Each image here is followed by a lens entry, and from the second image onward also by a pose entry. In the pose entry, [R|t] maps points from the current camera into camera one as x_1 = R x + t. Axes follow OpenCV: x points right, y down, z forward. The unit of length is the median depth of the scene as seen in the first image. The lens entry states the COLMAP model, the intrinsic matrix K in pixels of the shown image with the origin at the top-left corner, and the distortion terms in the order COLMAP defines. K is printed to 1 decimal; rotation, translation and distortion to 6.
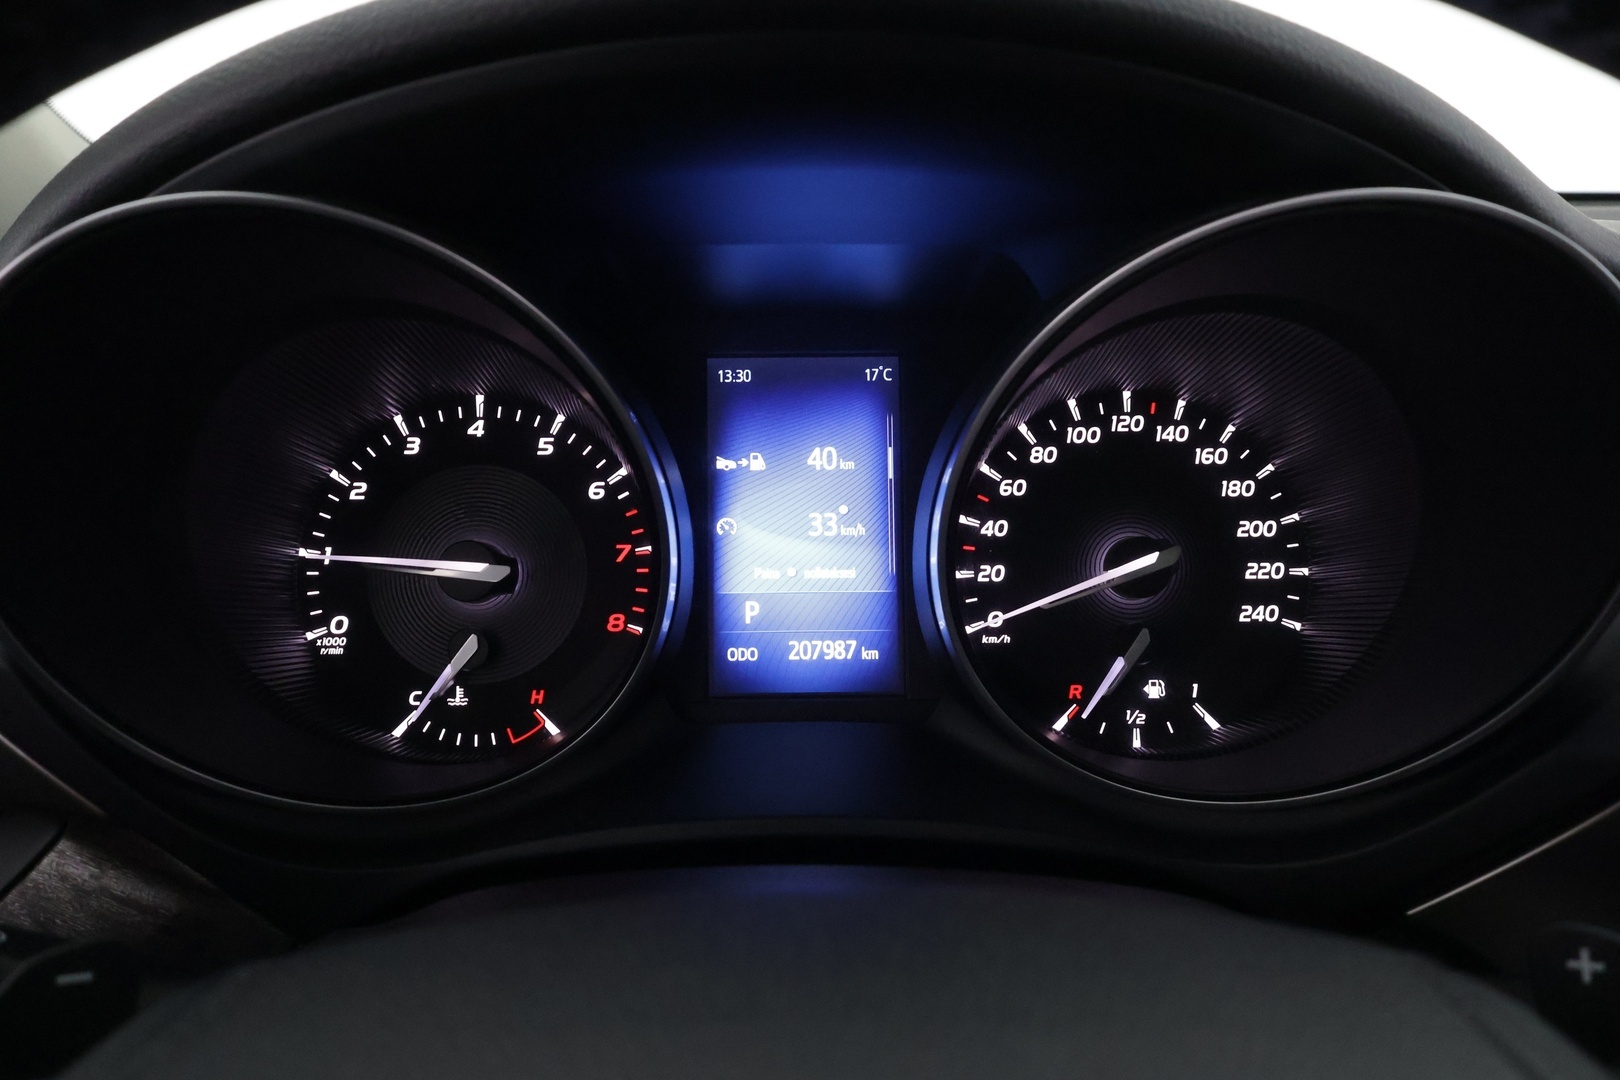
lens RADIAL K [[1284.7, 0, 807.5], [0, 1284.7, 544.4], [0, 0, 1]] dist [0.002379, 0.002831]
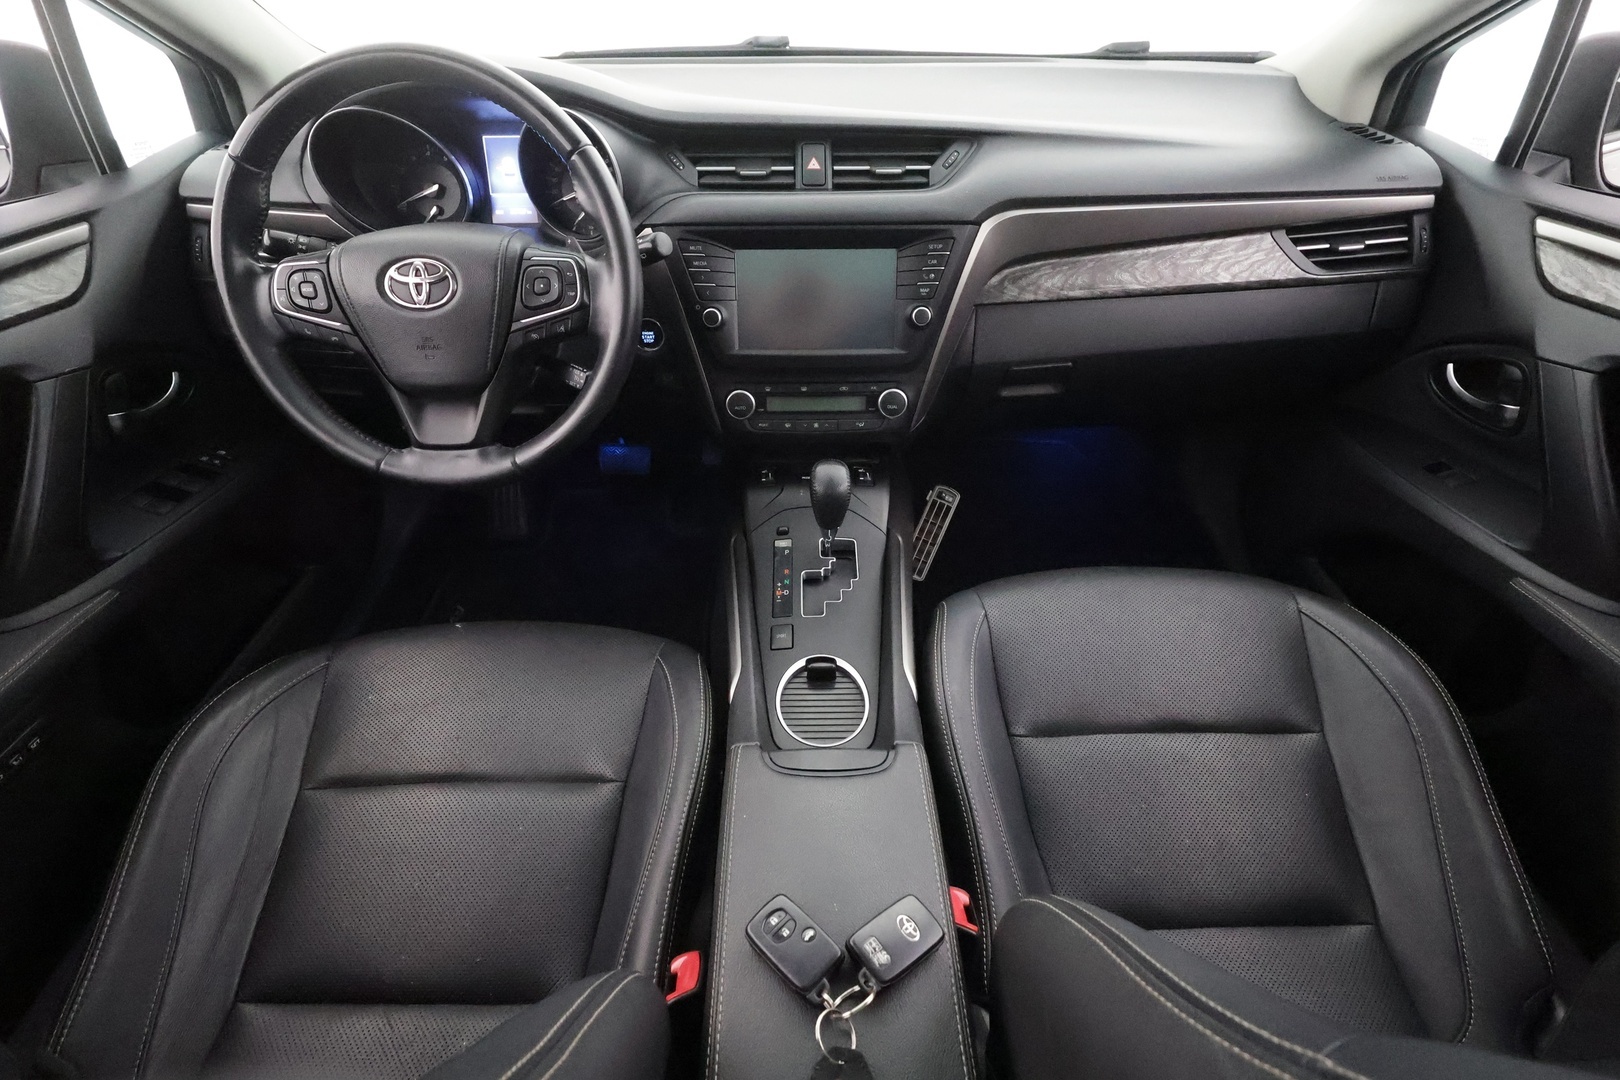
lens RADIAL K [[754.3, 0, 808.6], [0, 754.3, 545.1], [0, 0, 1]] dist [0.002624, 0.000600]
pose [[0.999998, -0.001929, 0.000374, 0.981857], [0.001633, 0.921486, 0.388409, 0.132506], [-0.001094, -0.388408, 0.921487, -1.771638]]
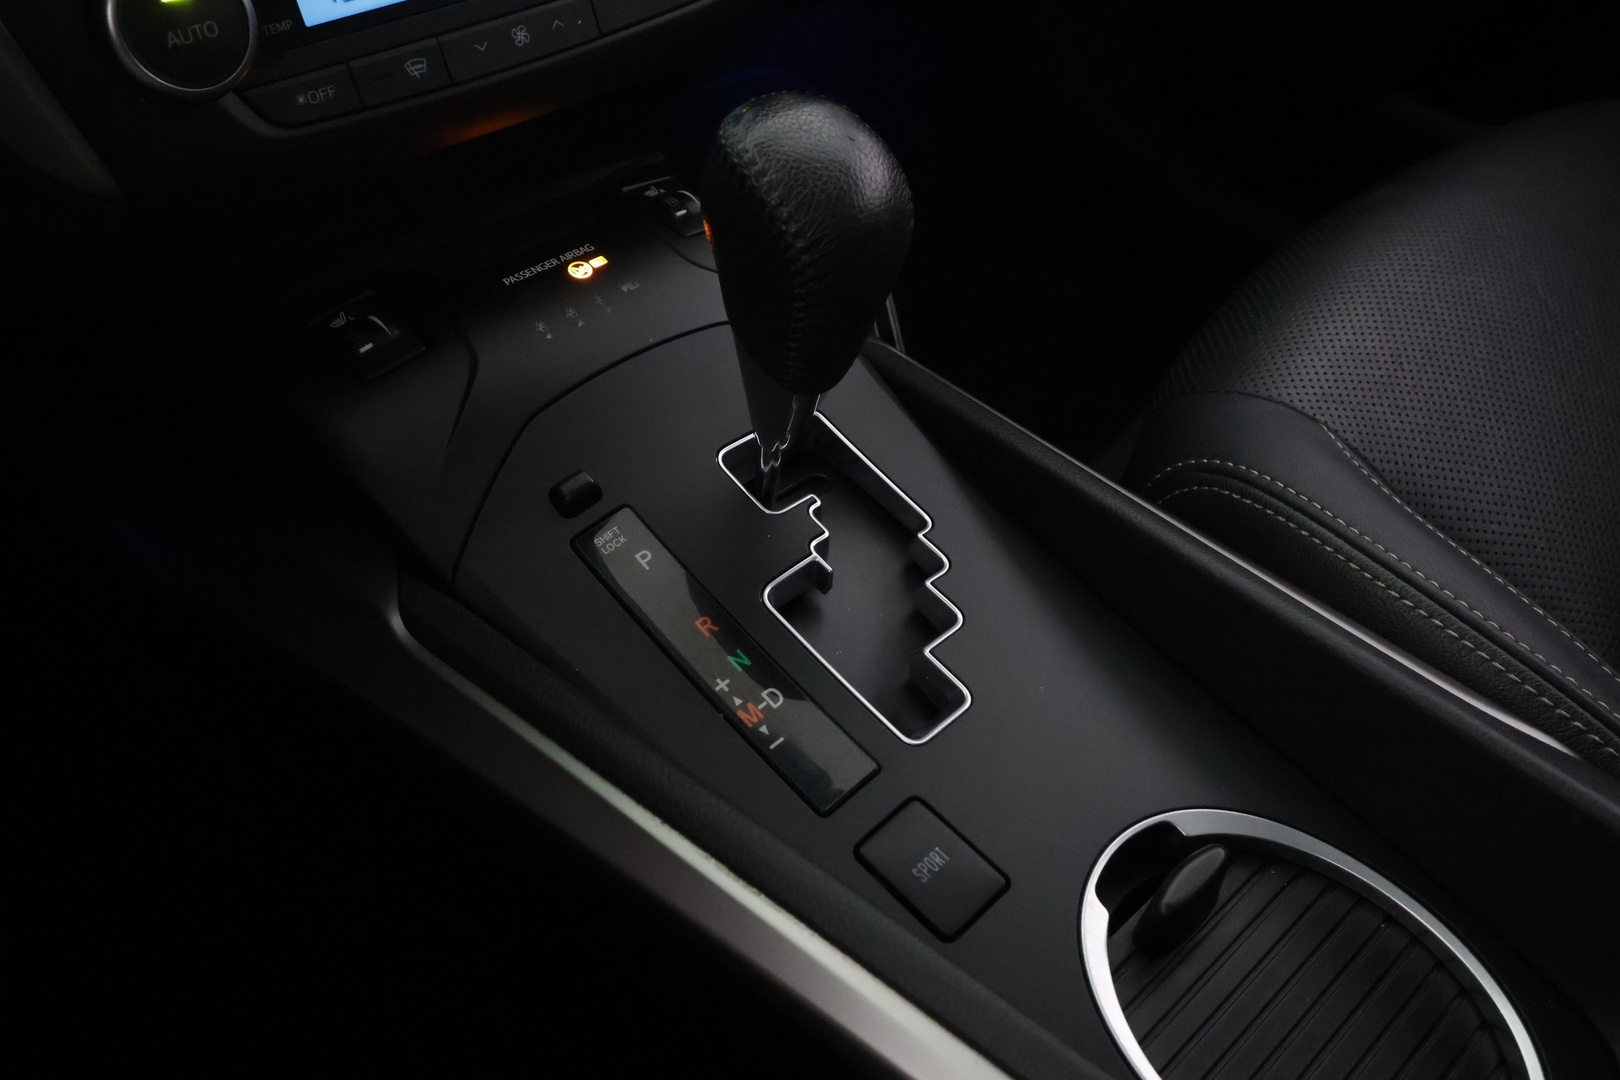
lens RADIAL K [[1284.7, 0, 807.5], [0, 1284.7, 544.4], [0, 0, 1]] dist [0.002379, 0.002831]
pose [[0.742536, -0.454476, 0.492029, 0.480181], [0.166694, 0.836857, 0.521424, 0.589108], [-0.648732, -0.305158, 0.697155, -0.274408]]
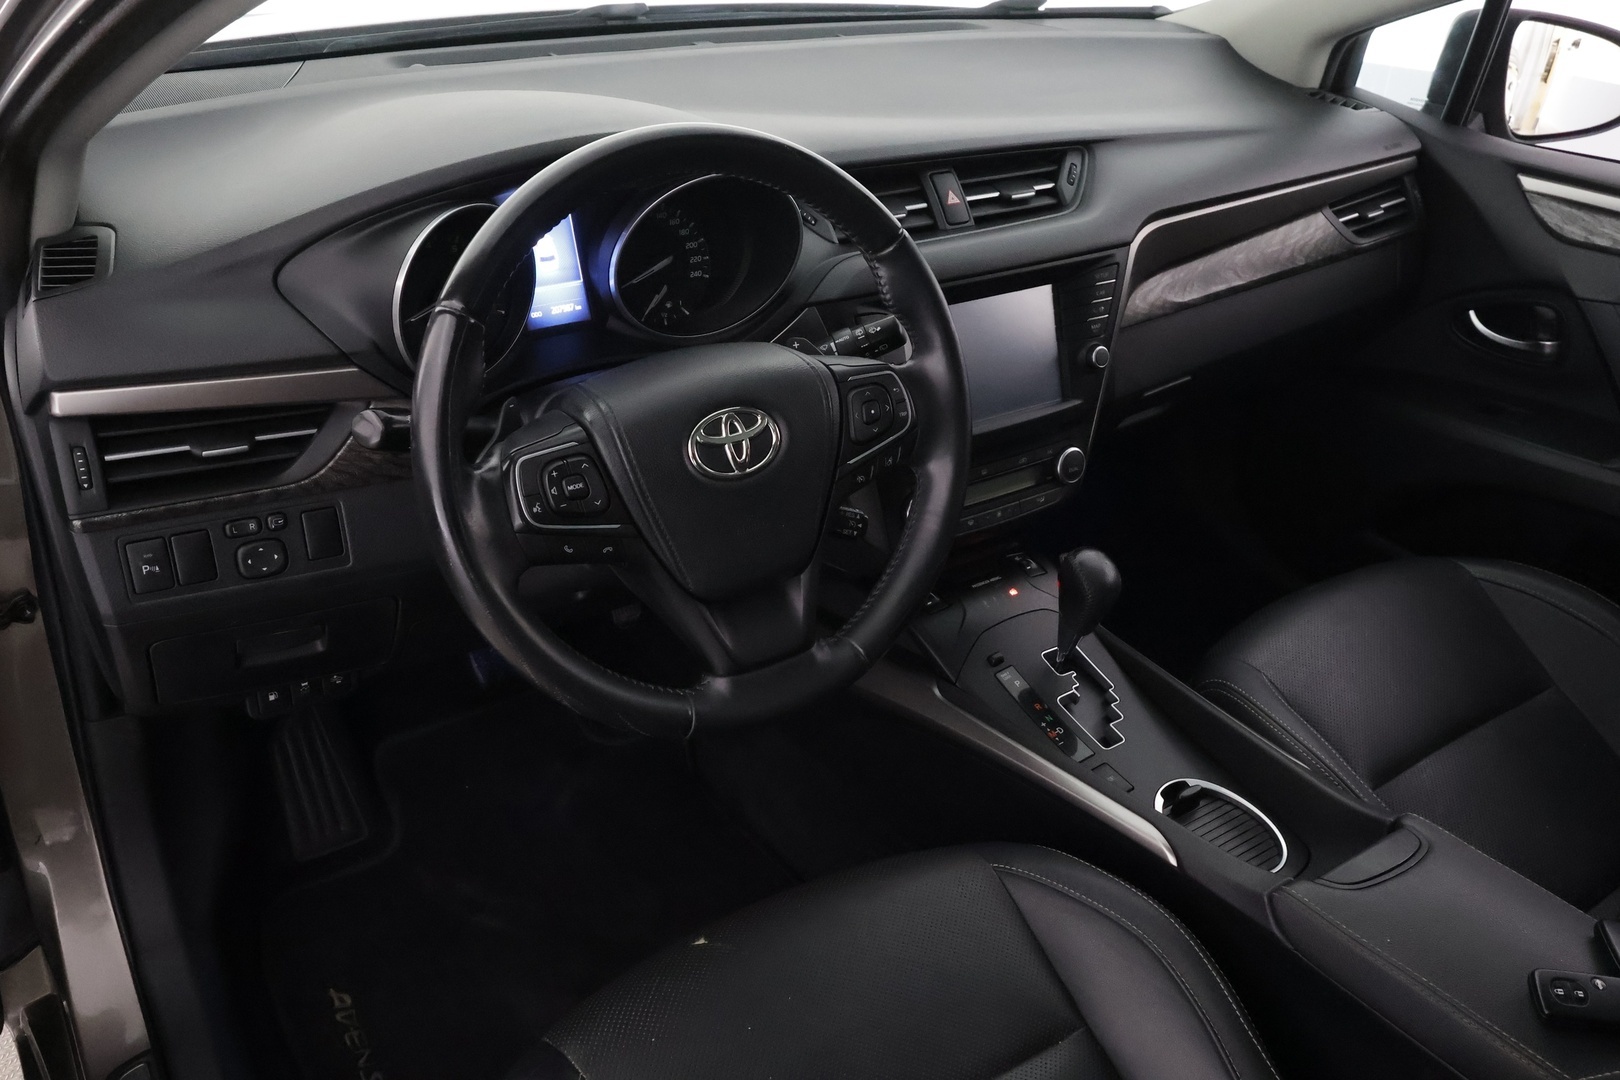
lens RADIAL K [[1284.7, 0, 807.5], [0, 1284.7, 544.4], [0, 0, 1]] dist [0.002379, 0.002831]
pose [[0.834388, -0.246940, 0.492765, -1.065916], [0.091156, 0.943536, 0.318482, -0.281883], [-0.543587, -0.220819, 0.809785, -1.711978]]
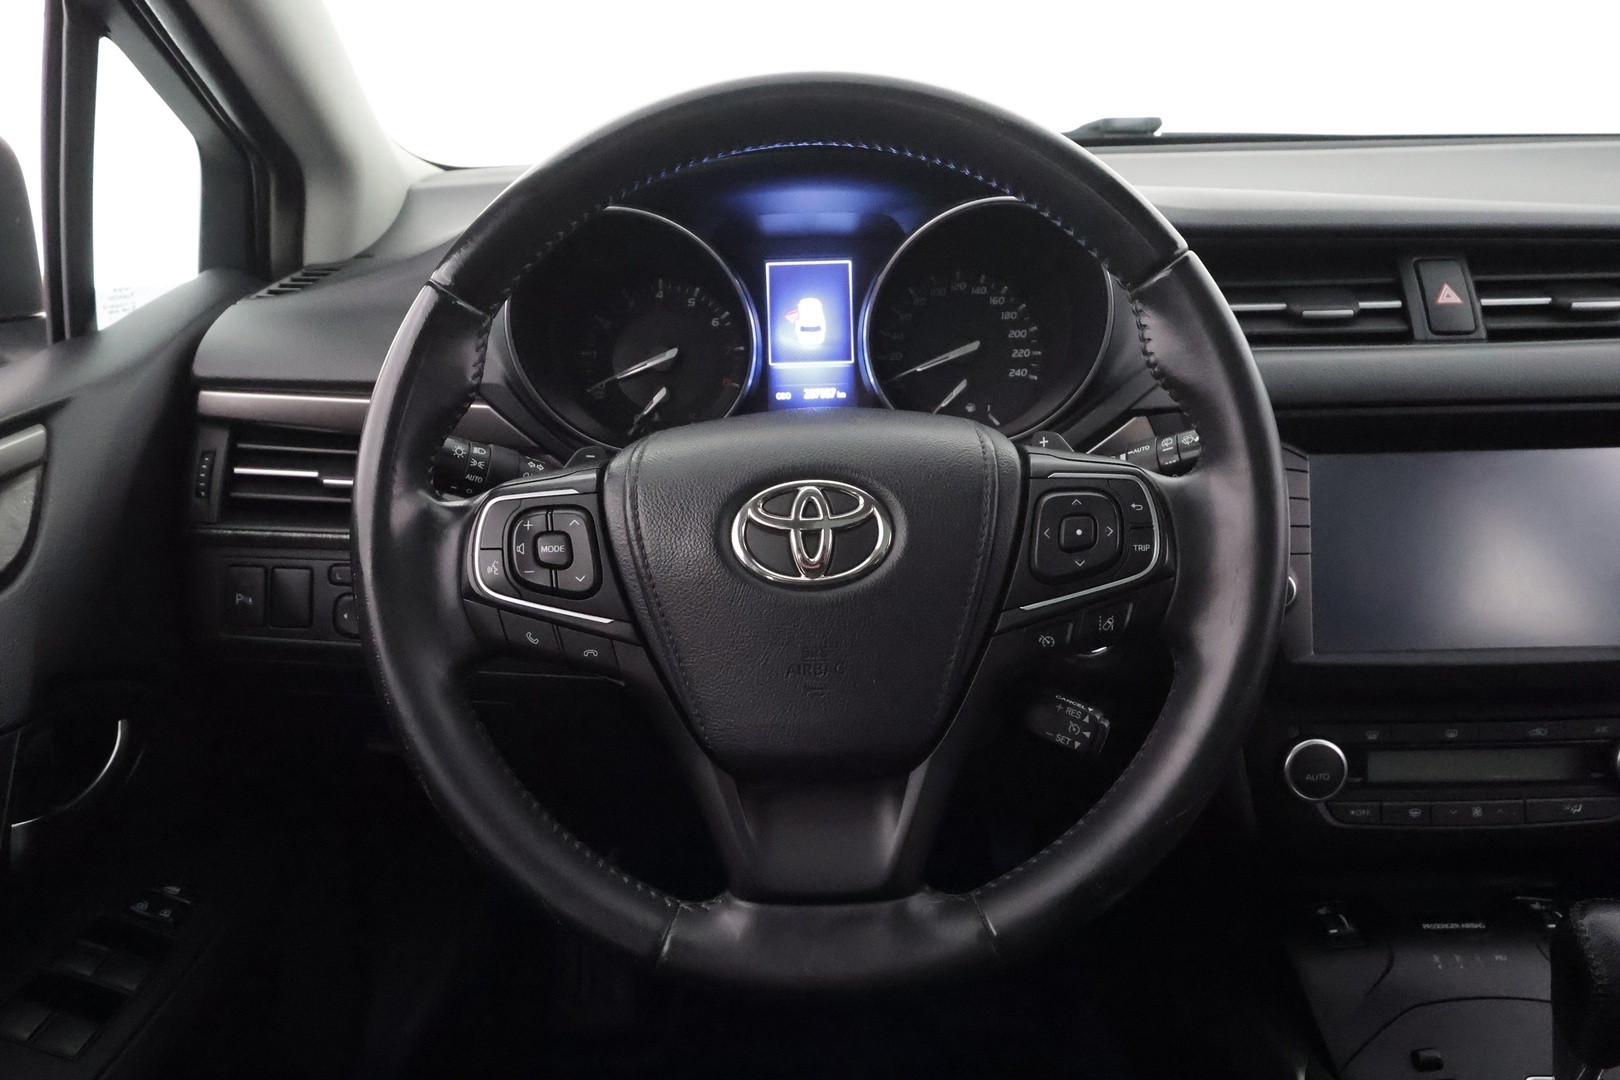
lens RADIAL K [[1284.7, 0, 807.5], [0, 1284.7, 544.4], [0, 0, 1]] dist [0.002379, 0.002831]
pose [[0.999779, -0.017972, -0.010949, 0.010070], [0.018830, 0.996283, 0.084059, 0.154316], [0.009398, -0.084247, 0.996401, -1.211764]]
